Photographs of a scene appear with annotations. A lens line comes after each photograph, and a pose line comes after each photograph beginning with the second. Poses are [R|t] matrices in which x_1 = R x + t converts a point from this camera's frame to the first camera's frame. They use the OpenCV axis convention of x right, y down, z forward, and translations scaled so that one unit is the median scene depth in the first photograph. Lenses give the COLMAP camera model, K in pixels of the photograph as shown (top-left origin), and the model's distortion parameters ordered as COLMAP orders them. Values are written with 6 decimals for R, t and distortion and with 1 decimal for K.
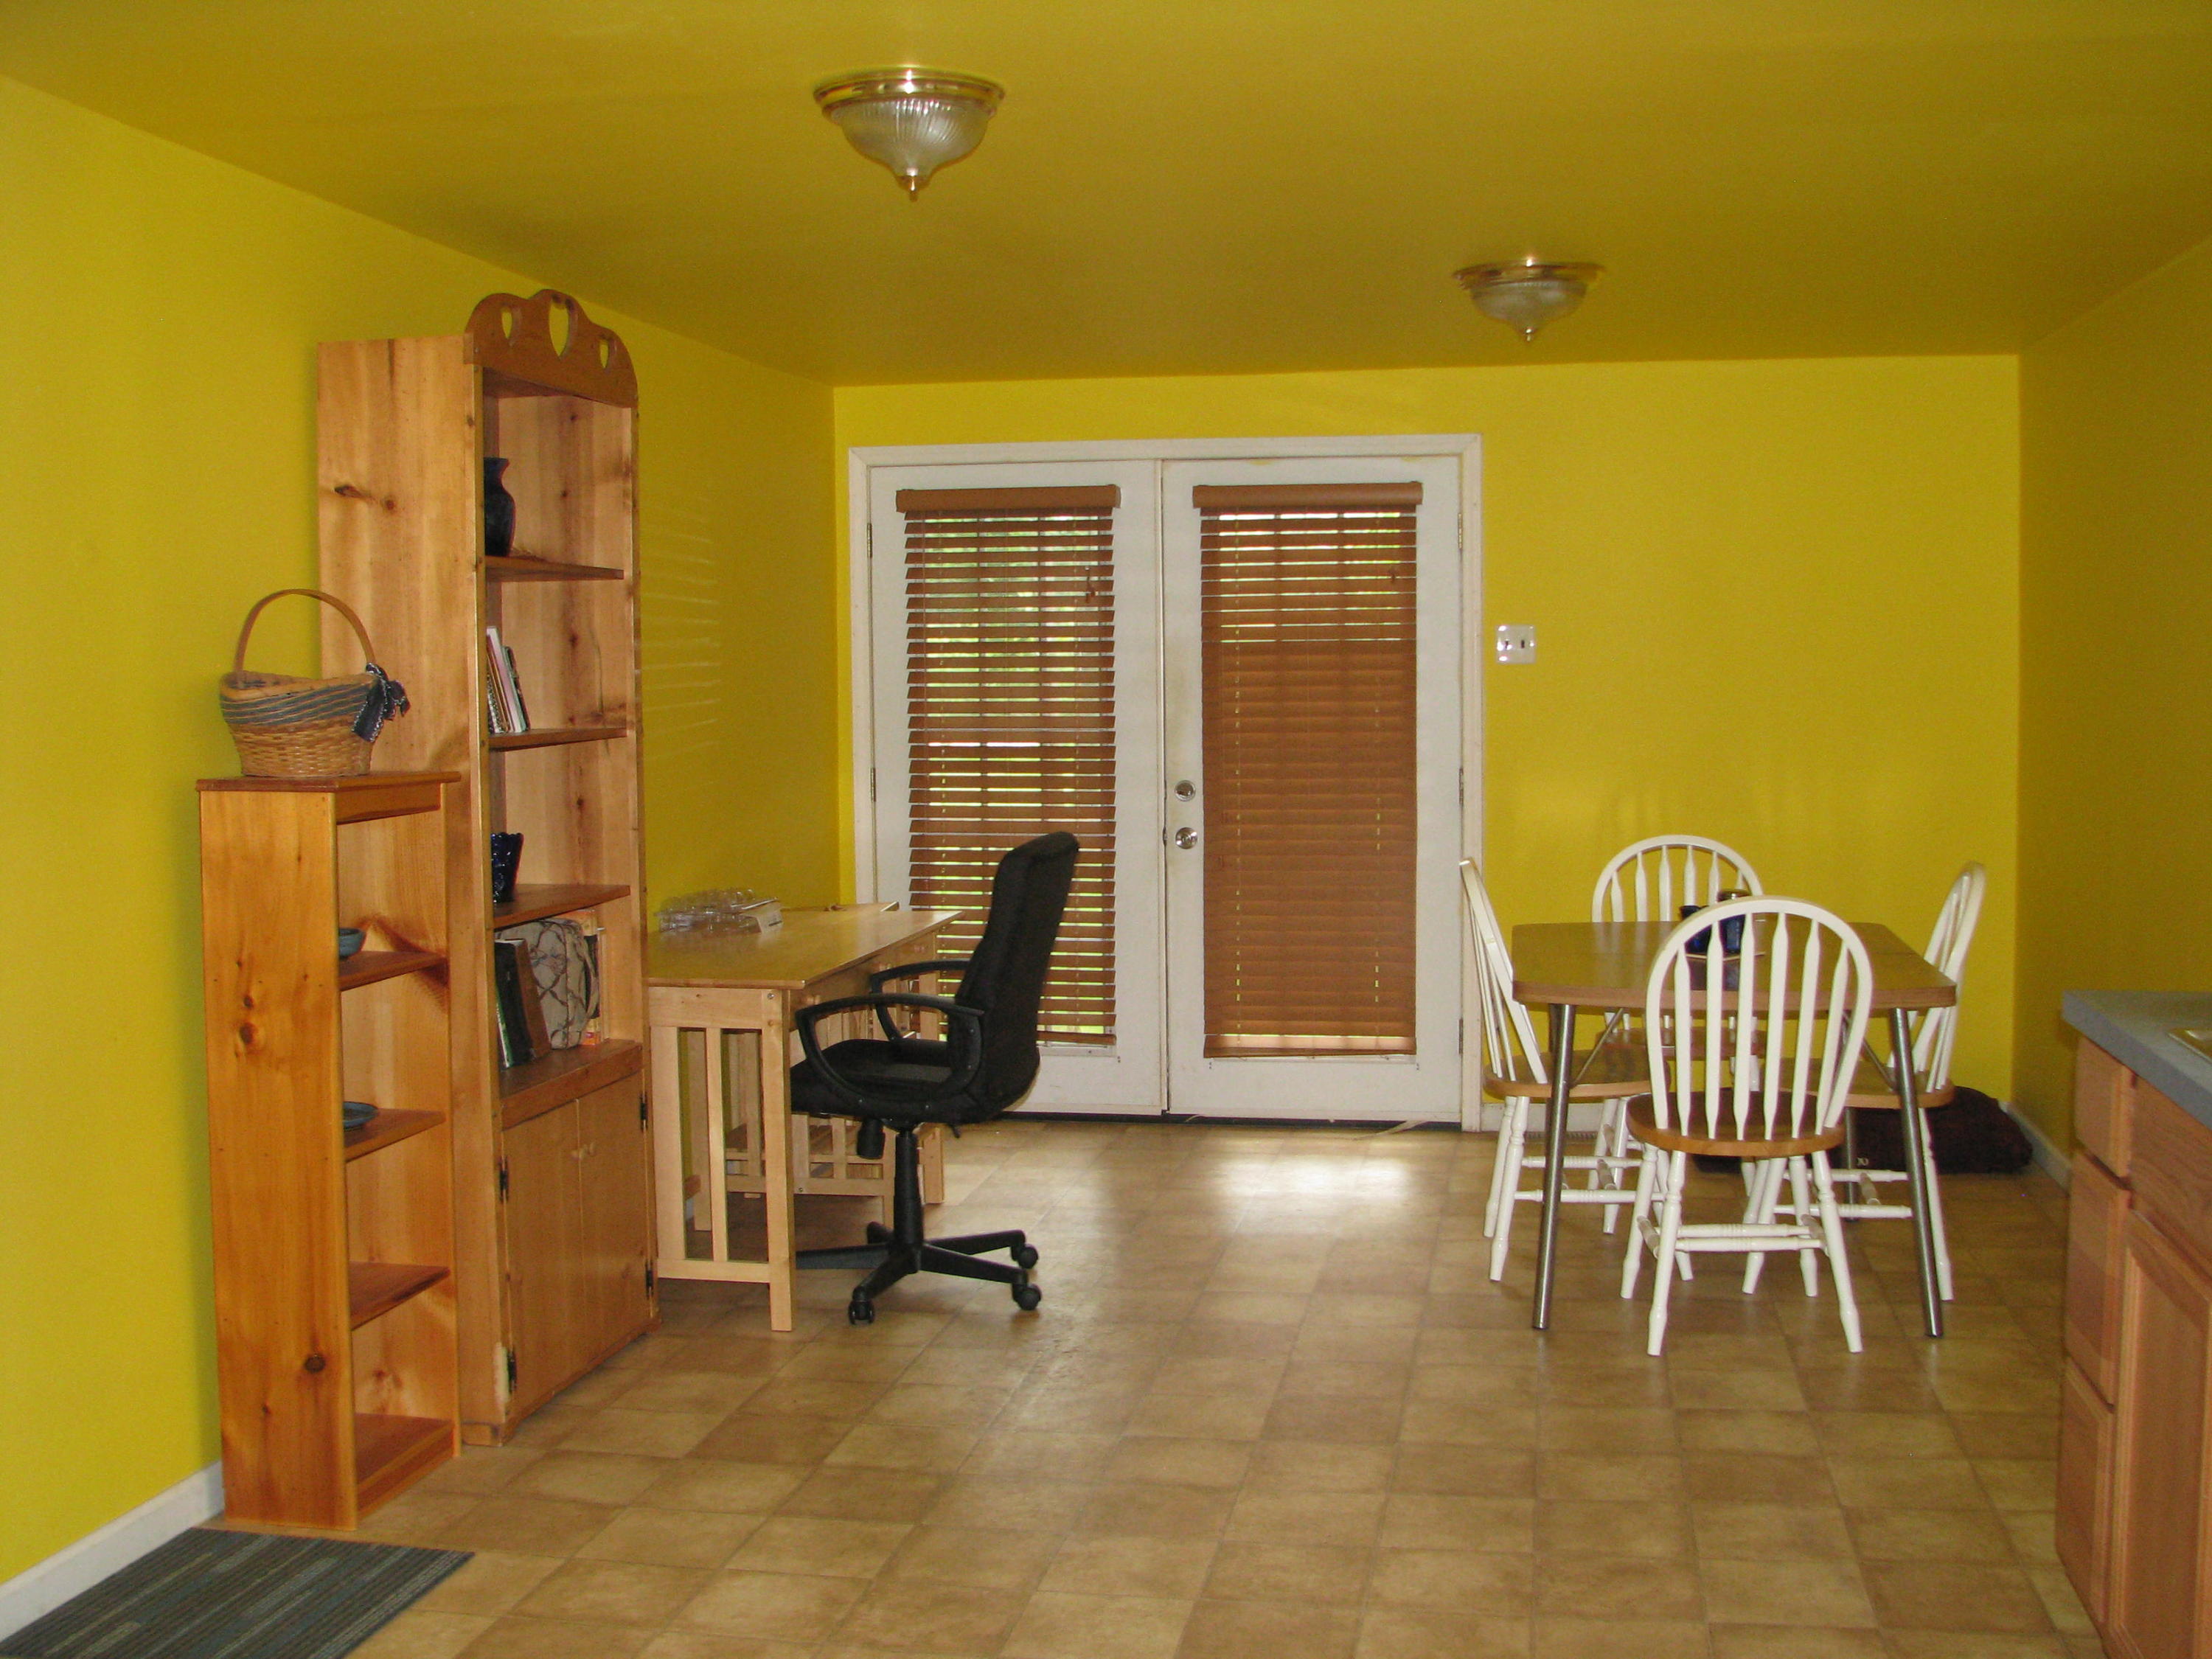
lens RADIAL K [[2356.2, 0, 1106.0], [0, 2356.2, 829.5], [0, 0, 1]] dist [-0.177247, 0.142725]
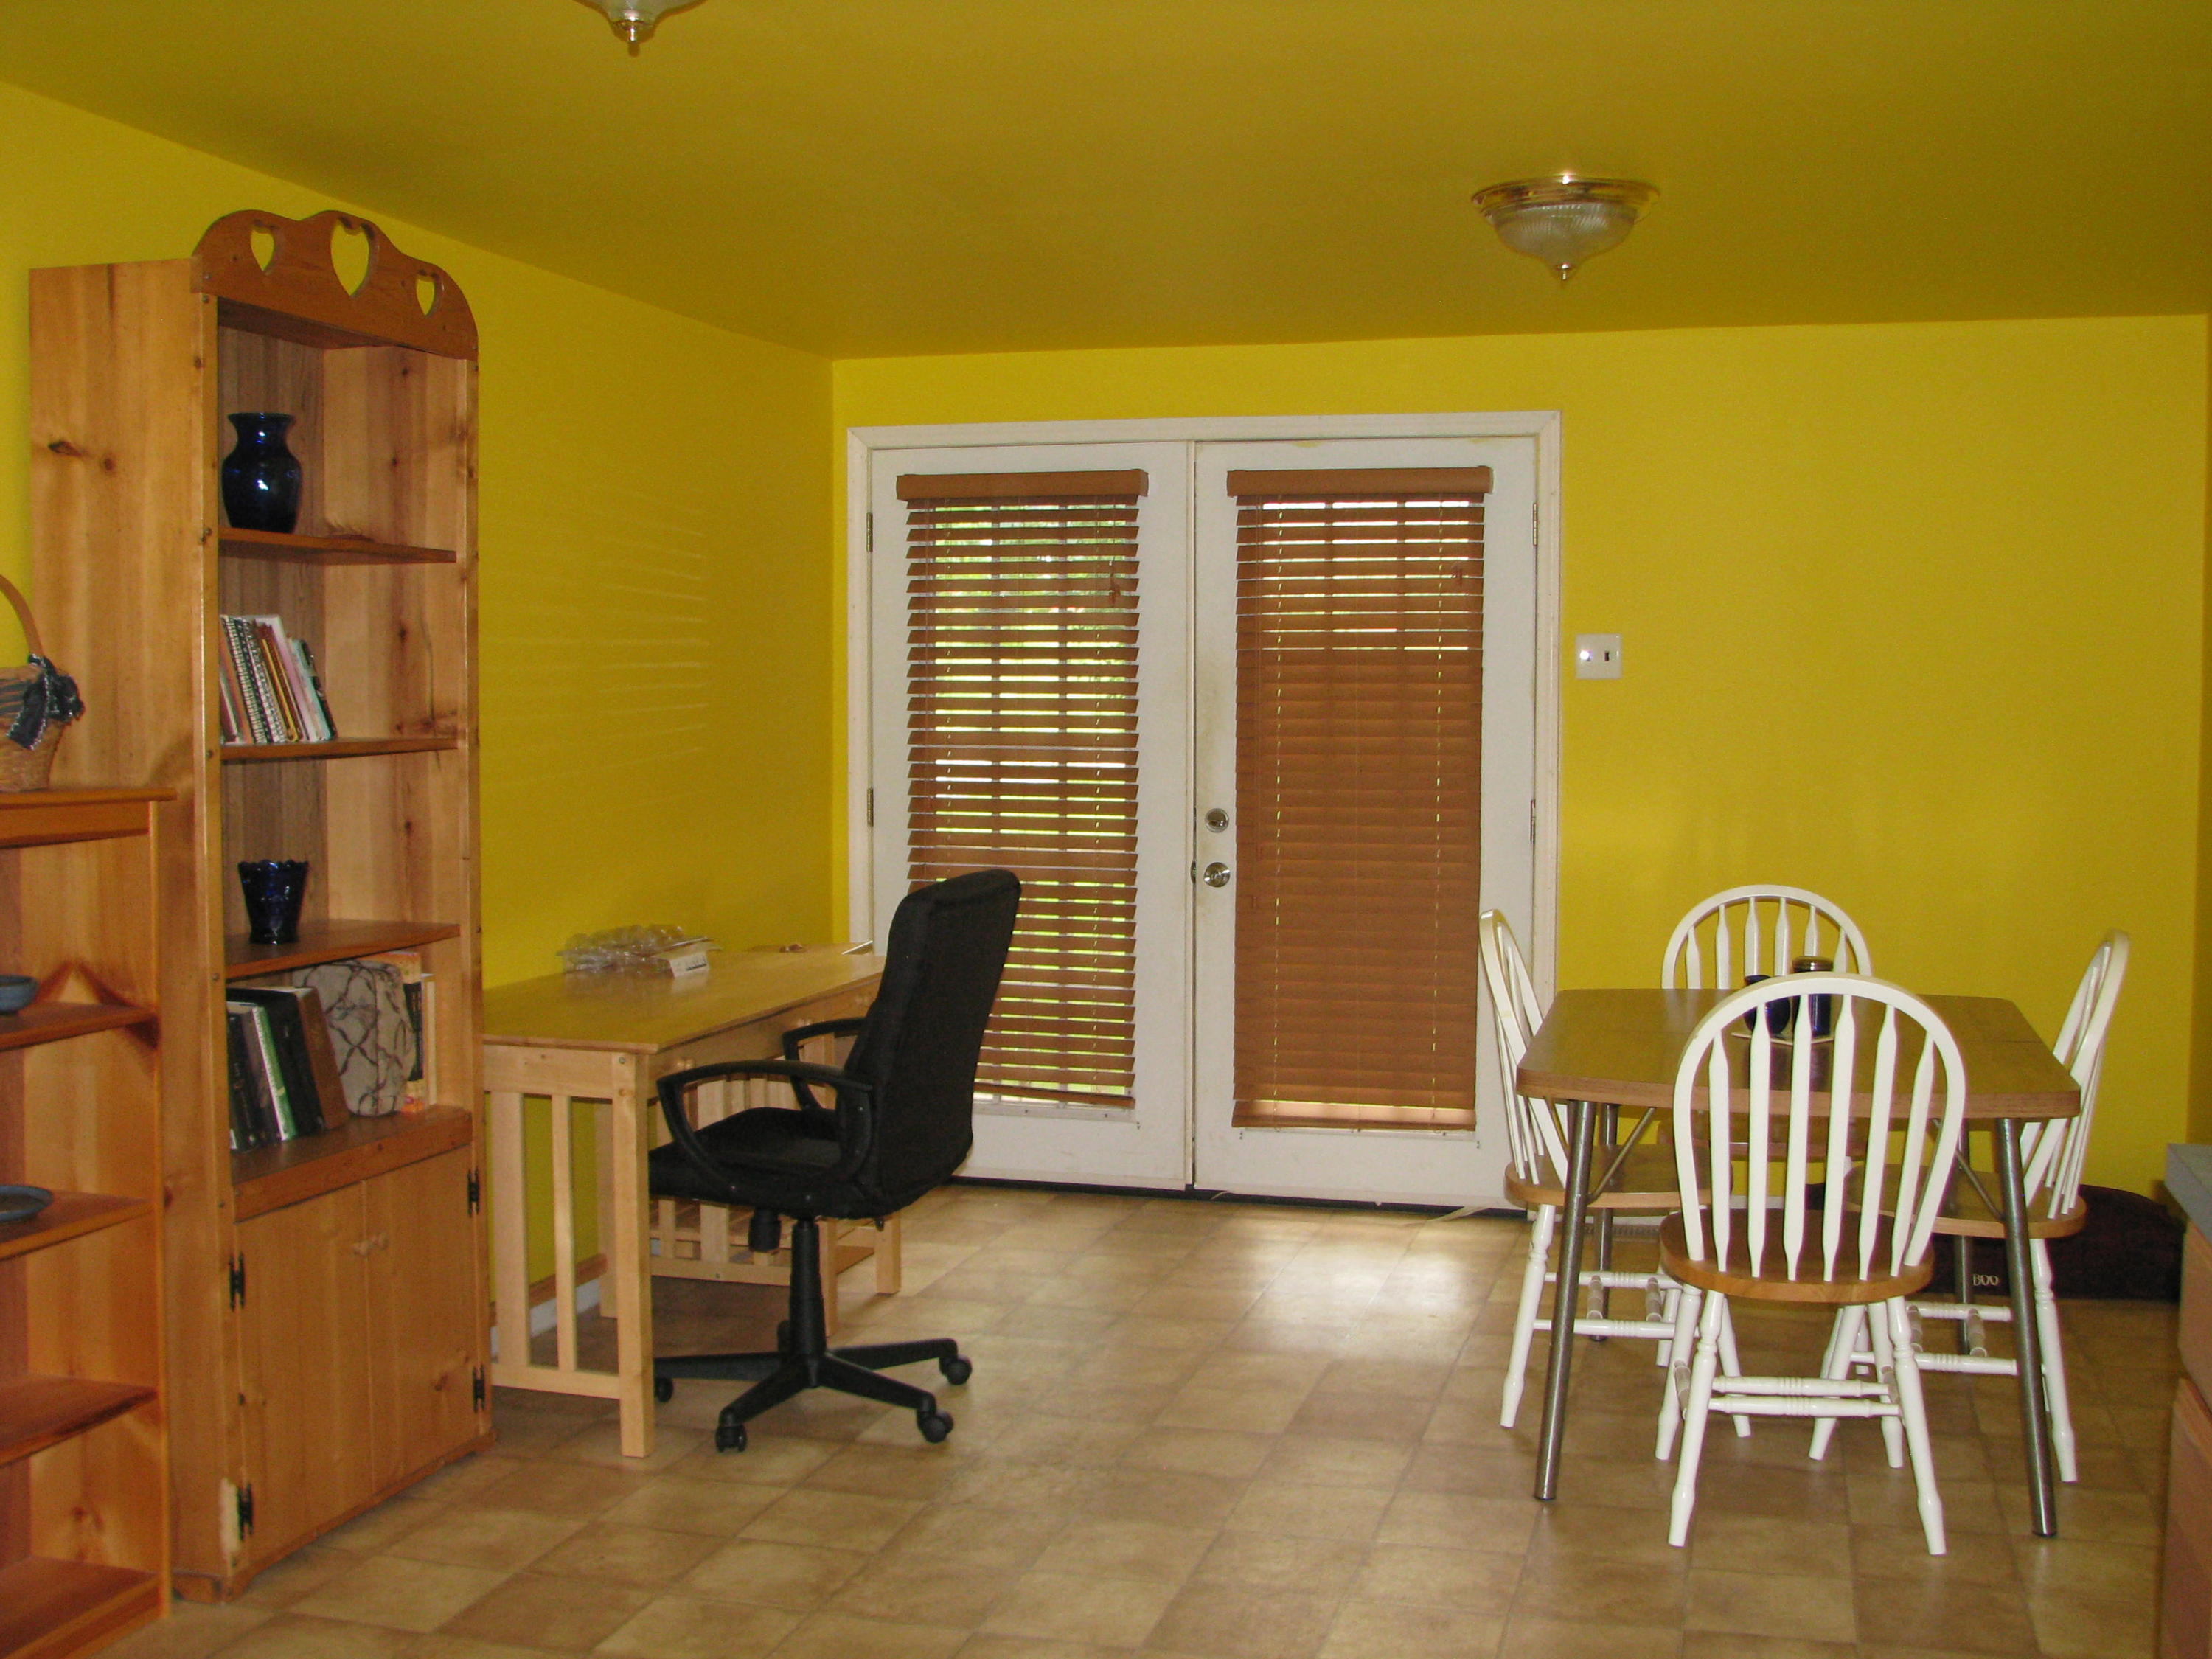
lens RADIAL K [[2332.0, 0, 1106.0], [0, 2332.0, 829.5], [0, 0, 1]] dist [-0.203312, 0.238259]
pose [[0.995296, 0.017604, -0.095268, 0.105994], [-0.018347, 0.999808, -0.006929, -0.008903], [0.095128, 0.008644, 0.995428, 0.194429]]
